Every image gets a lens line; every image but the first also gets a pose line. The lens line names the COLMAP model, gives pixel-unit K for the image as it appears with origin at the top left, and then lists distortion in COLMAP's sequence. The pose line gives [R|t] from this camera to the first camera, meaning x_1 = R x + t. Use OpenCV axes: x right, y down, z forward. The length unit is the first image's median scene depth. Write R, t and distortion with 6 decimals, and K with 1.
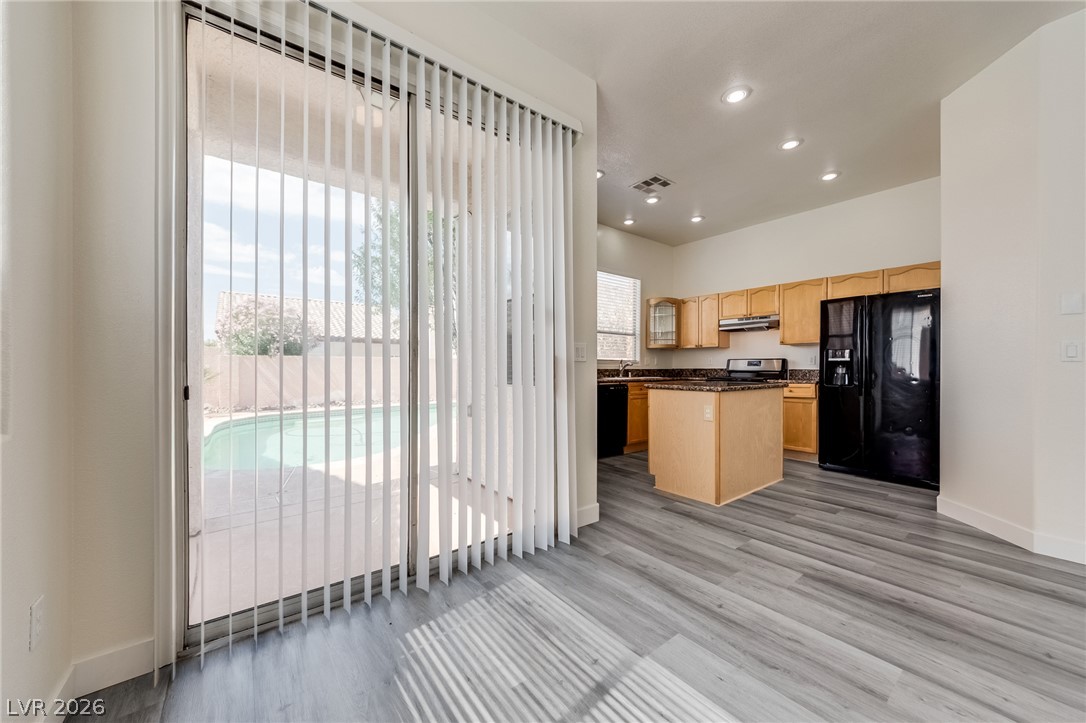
lens RADIAL K [[391.7, 0, 530.8], [0, 391.7, 366.0], [0, 0, 1]] dist [-0.000523, -0.000392]
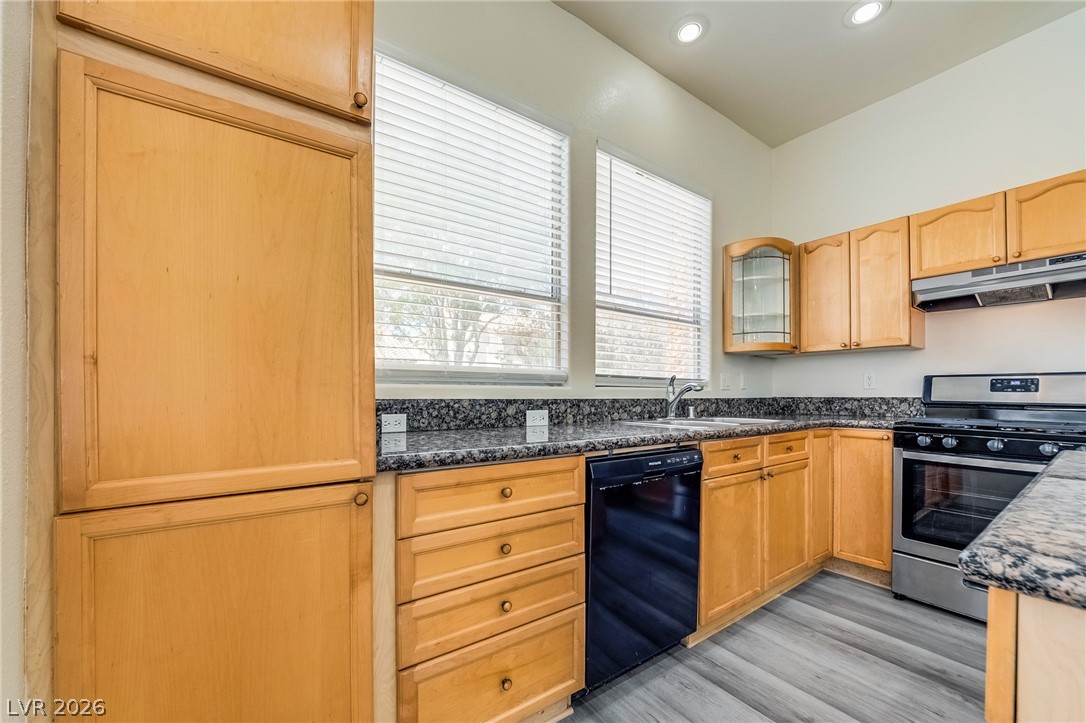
lens RADIAL K [[415.1, 0, 534.3], [0, 415.1, 393.3], [0, 0, 1]] dist [-0.018366, -0.000185]
pose [[0.998933, 0.000570, -0.046179, 0.106695], [-0.000419, 0.999995, 0.003279, 0.000457], [0.046181, -0.003256, 0.998928, 0.561682]]
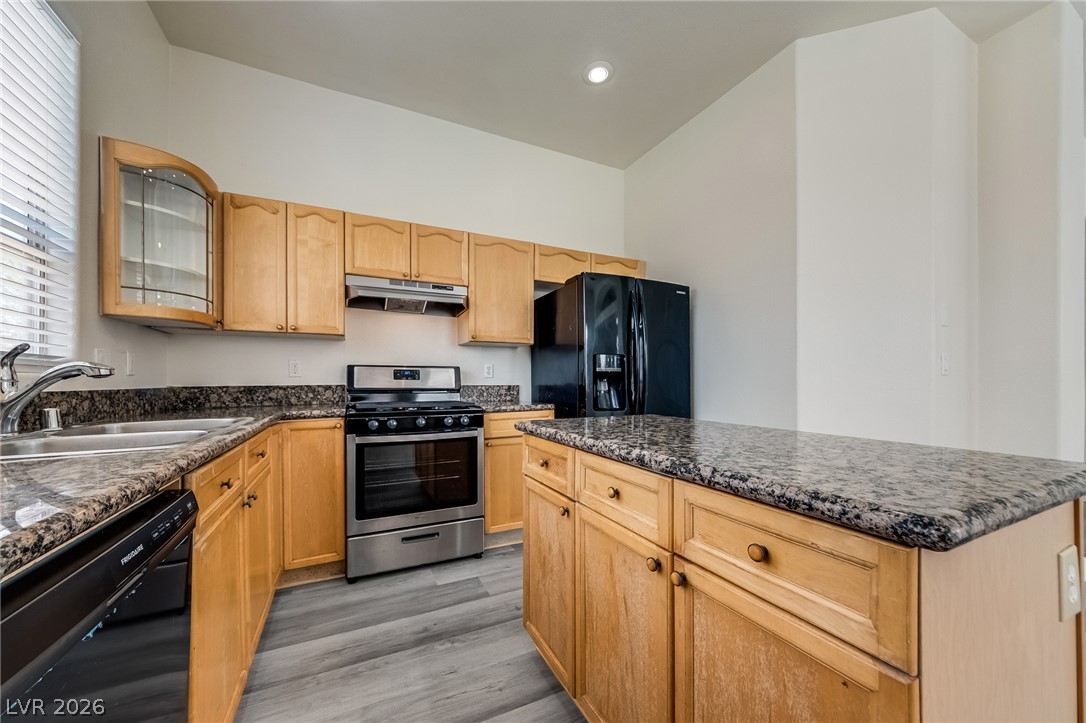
lens RADIAL K [[401.1, 0, 541.9], [0, 401.1, 379.6], [0, 0, 1]] dist [-0.000099, -0.000137]
pose [[0.192766, 0.001283, 0.981244, 0.087899], [-0.000678, 0.999999, -0.001175, 0.000436], [-0.981245, -0.000439, 0.192767, 0.710940]]
